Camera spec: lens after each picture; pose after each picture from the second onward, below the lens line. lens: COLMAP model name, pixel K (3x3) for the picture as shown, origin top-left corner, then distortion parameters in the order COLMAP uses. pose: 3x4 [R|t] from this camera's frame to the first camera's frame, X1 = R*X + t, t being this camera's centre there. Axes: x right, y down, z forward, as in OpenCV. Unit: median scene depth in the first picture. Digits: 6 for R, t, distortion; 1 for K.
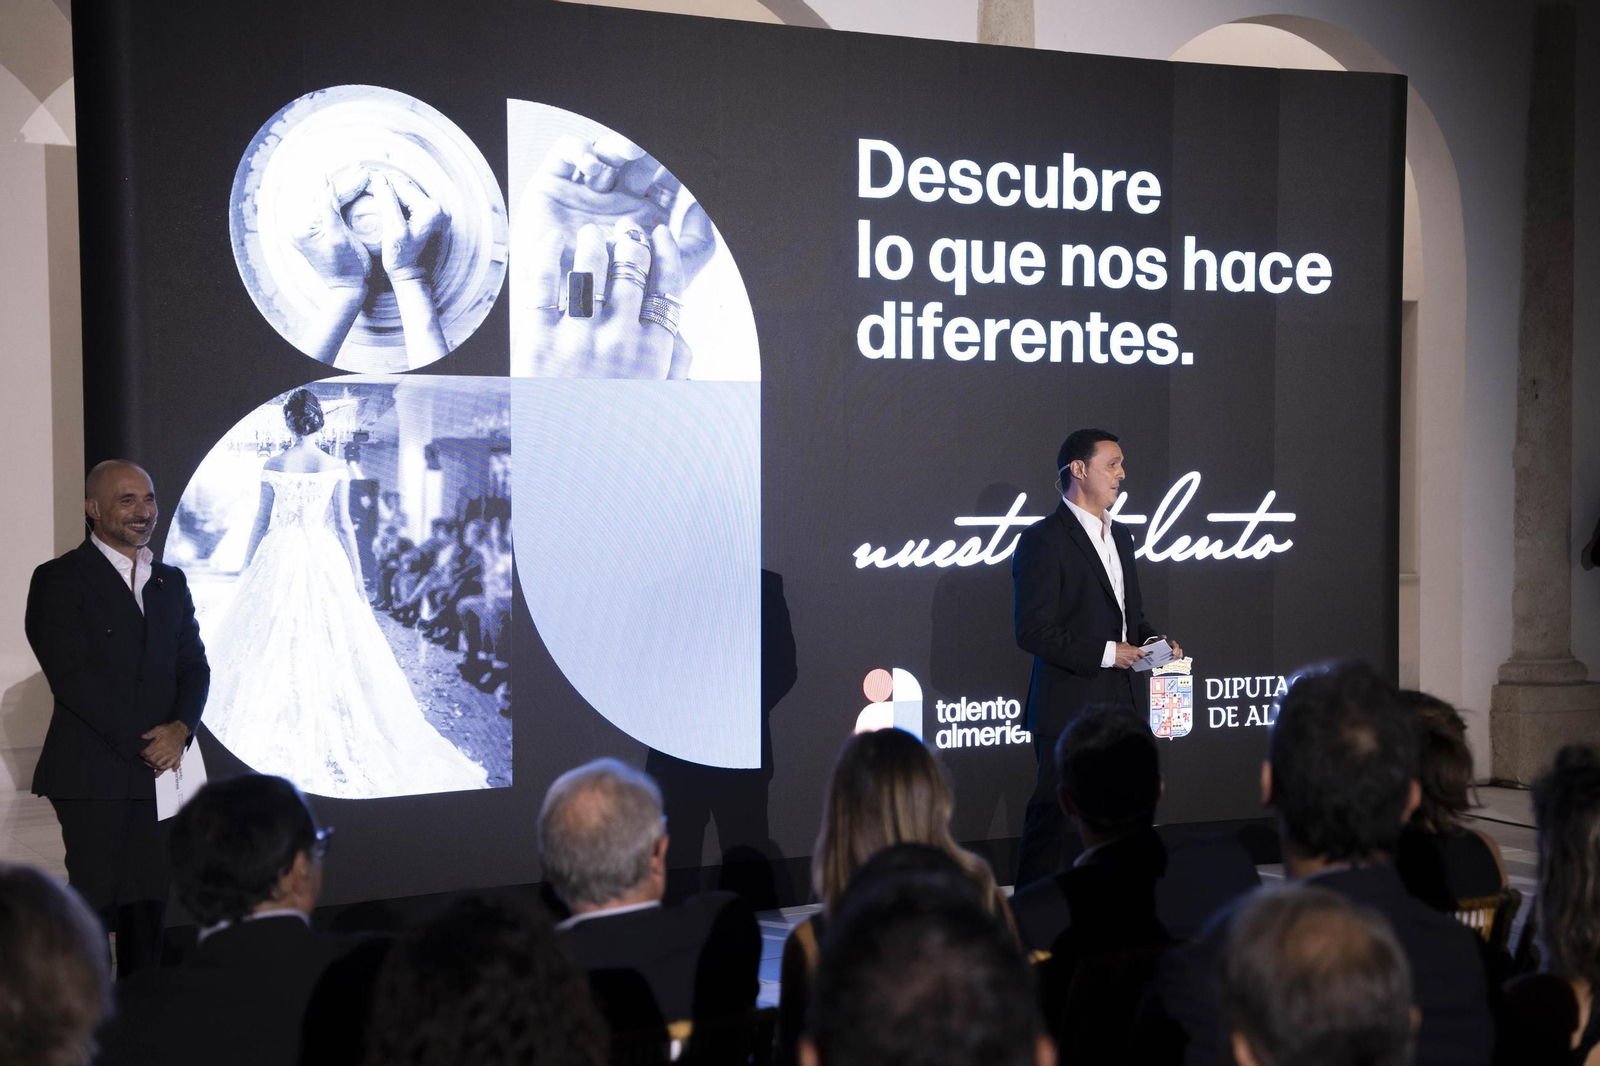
lens RADIAL K [[2382.1, 0, 800.0], [0, 2382.1, 533.0], [0, 0, 1]] dist [0.225119, 0.081529]
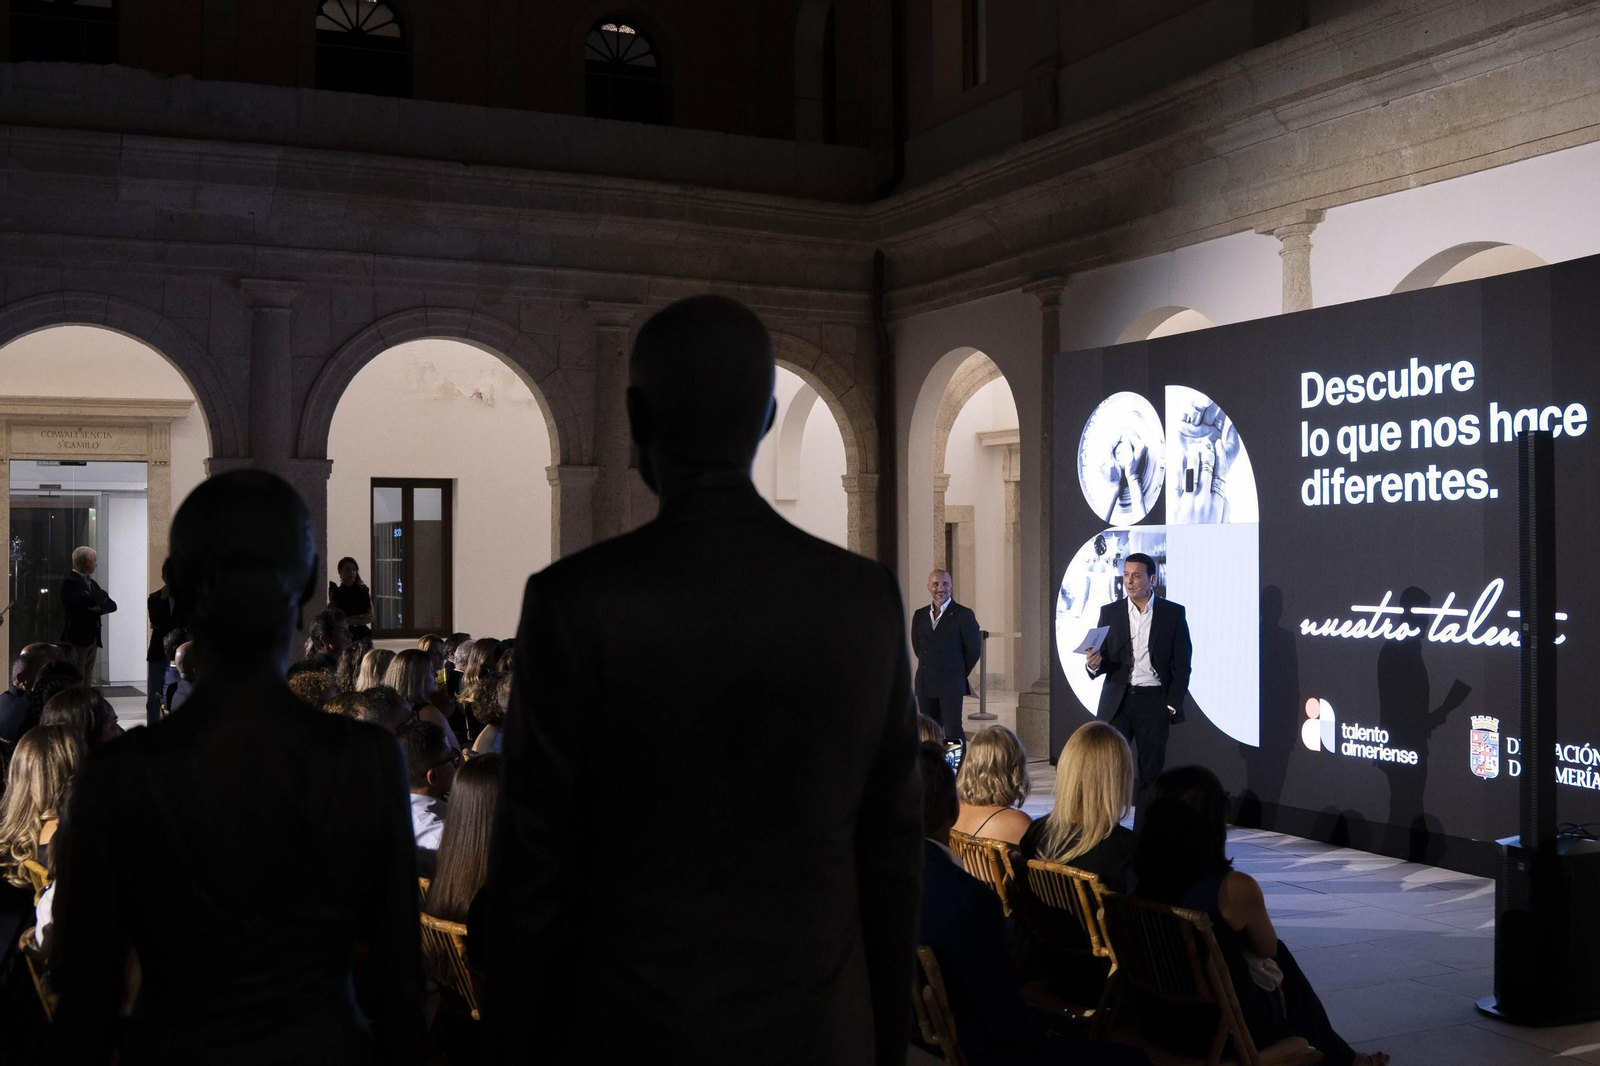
lens RADIAL K [[1768.5, 0, 800.0], [0, 1768.5, 533.0], [0, 0, 1]] dist [-0.129870, 0.073952]
pose [[-0.071254, -0.013691, -0.997364, 1.222536], [-0.031133, 0.999449, -0.011496, -0.029562], [0.996972, 0.030232, -0.071641, 0.729895]]
